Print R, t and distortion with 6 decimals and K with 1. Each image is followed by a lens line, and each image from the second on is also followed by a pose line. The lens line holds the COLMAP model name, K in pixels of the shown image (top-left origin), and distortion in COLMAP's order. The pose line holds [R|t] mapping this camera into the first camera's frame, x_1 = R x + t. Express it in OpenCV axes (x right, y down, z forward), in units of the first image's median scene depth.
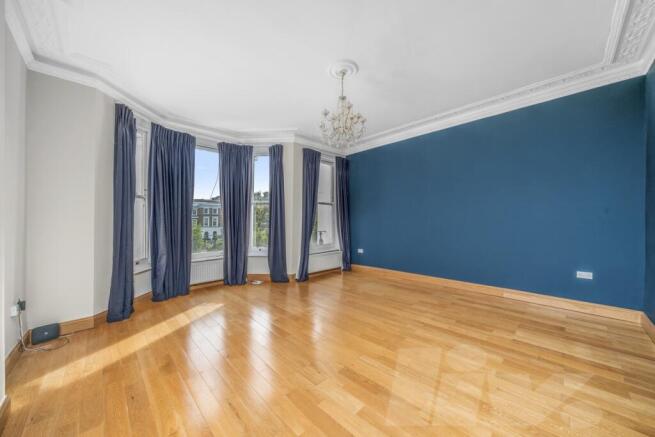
lens RADIAL K [[233.2, 0, 327.1], [0, 233.2, 221.3], [0, 0, 1]] dist [-0.000369, -0.000028]
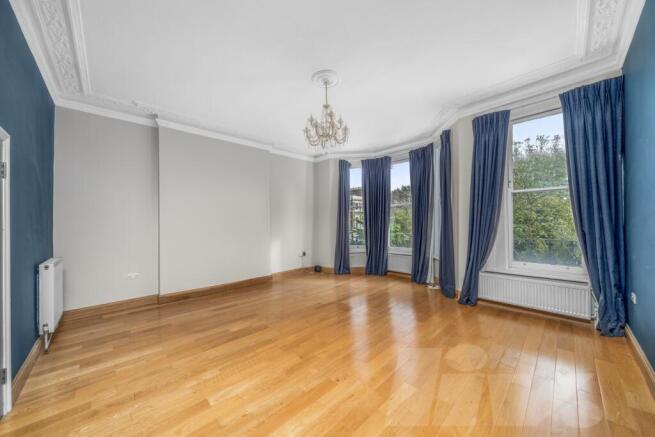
lens RADIAL K [[233.2, 0, 327.5], [0, 233.2, 218.5], [0, 0, 1]] dist [-0.001041, -0.000055]
pose [[-0.002846, -0.005170, -0.999983, 0.779797], [0.012348, 0.999910, -0.005205, -0.016429], [0.999920, -0.012362, -0.002782, 0.707245]]
